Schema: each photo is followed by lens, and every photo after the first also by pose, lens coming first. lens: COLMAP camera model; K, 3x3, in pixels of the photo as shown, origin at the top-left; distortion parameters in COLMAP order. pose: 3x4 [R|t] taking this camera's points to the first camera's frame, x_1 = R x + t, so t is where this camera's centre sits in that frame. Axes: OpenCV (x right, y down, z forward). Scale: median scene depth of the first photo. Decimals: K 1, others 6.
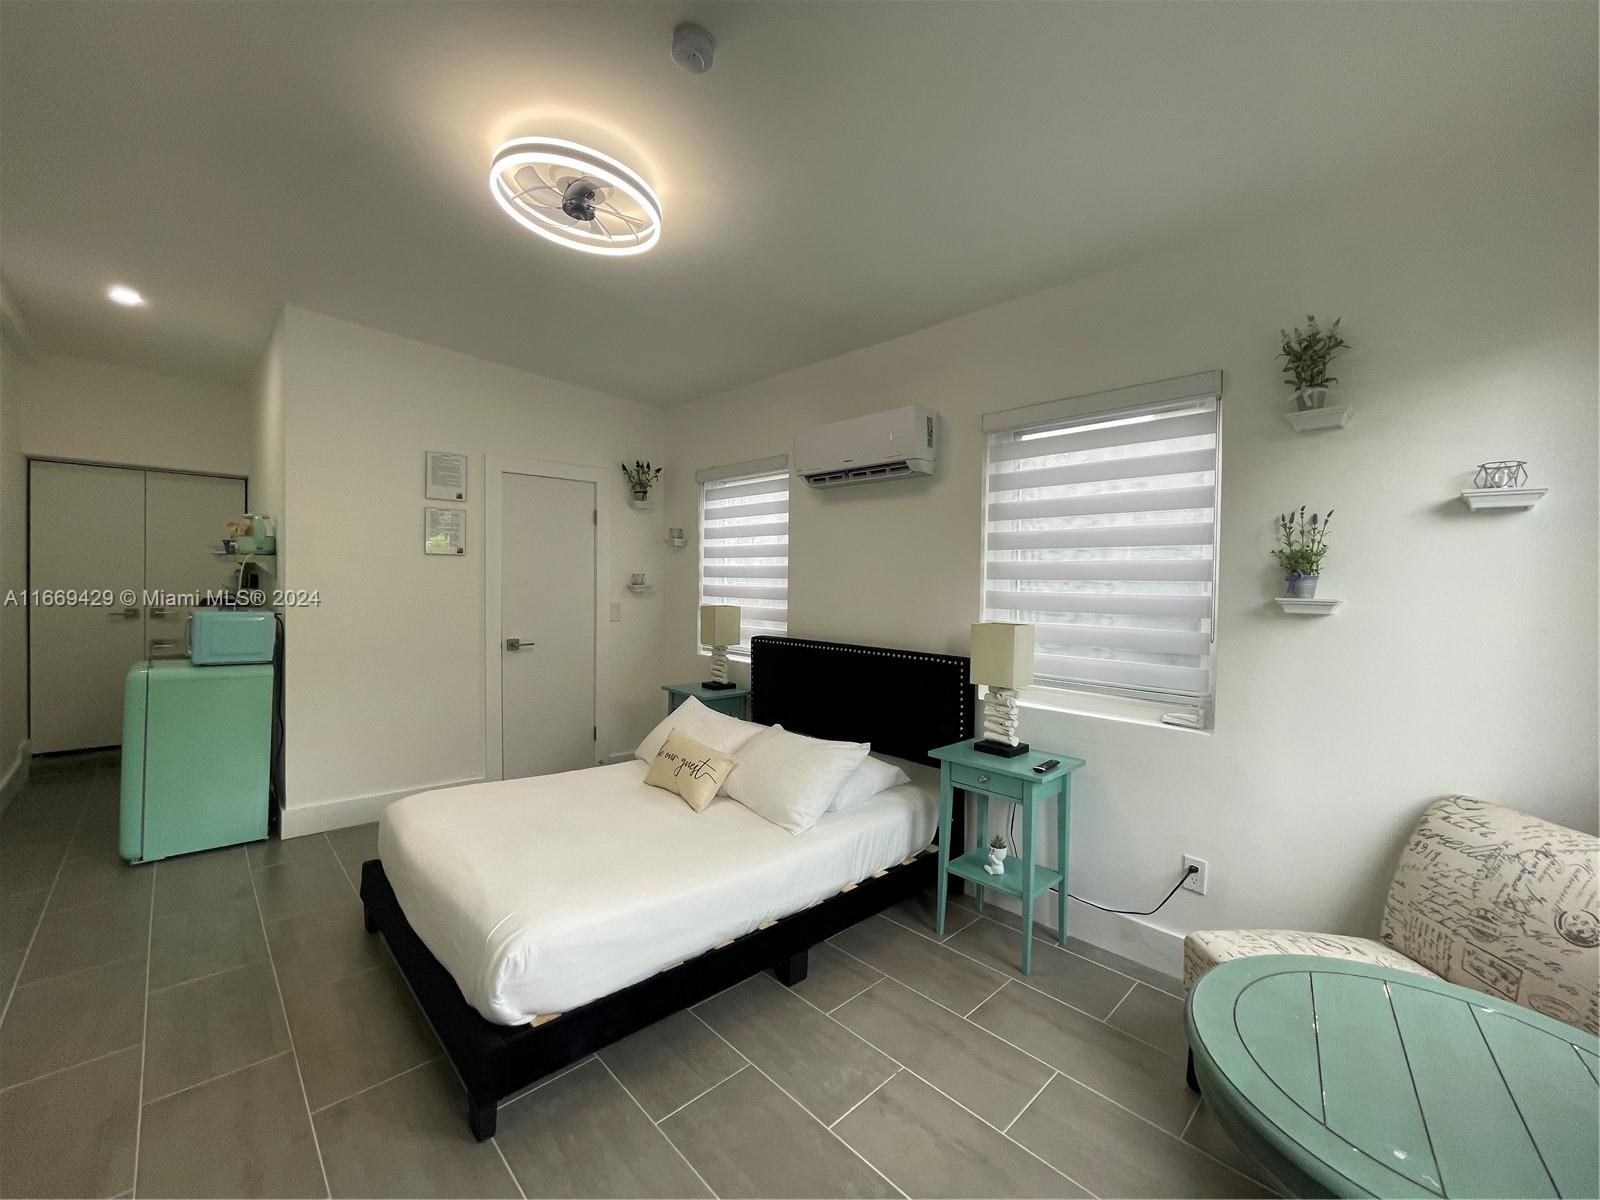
lens RADIAL K [[651.1, 0, 811.8], [0, 651.1, 595.4], [0, 0, 1]] dist [-0.002878, 0.000372]
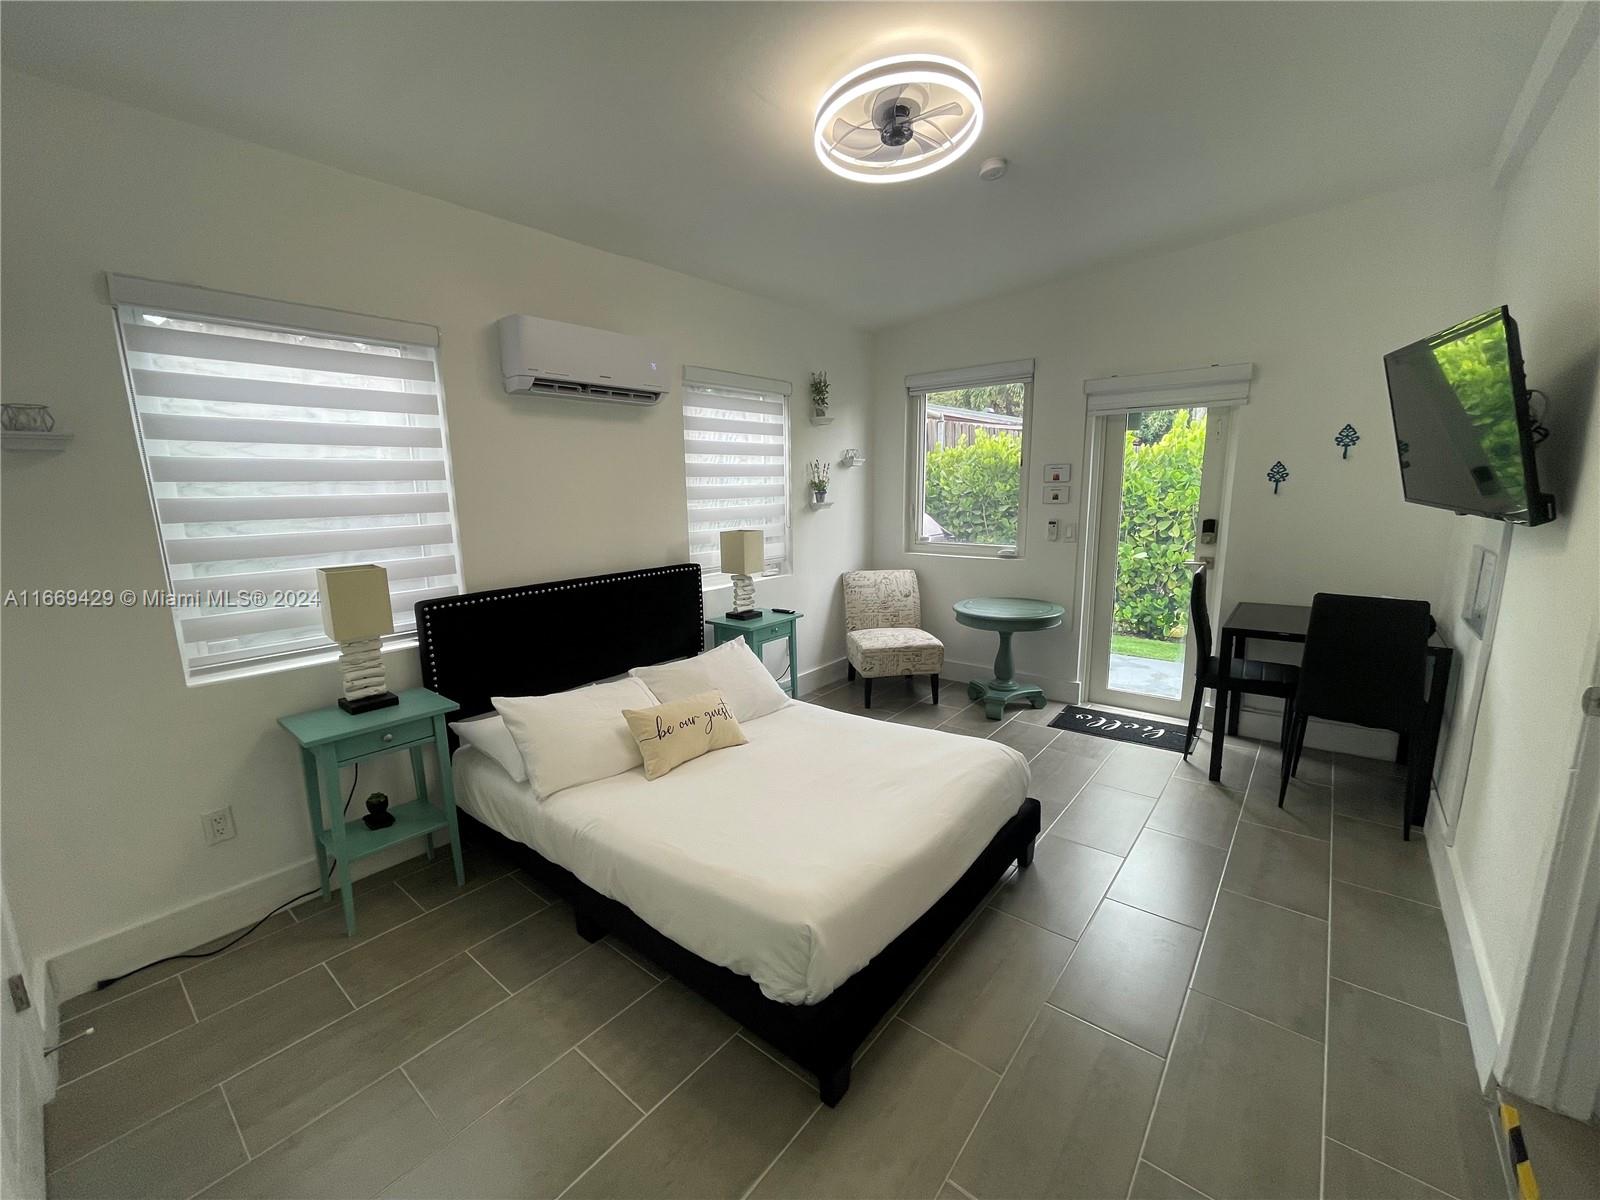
lens RADIAL K [[647.7, 0, 791.4], [0, 647.7, 606.8], [0, 0, 1]] dist [-0.001479, -0.000126]
pose [[-0.106557, -0.201668, 0.973640, -1.067594], [0.036459, 0.977764, 0.206512, -0.077595], [-0.993638, 0.057503, -0.096836, 0.964379]]
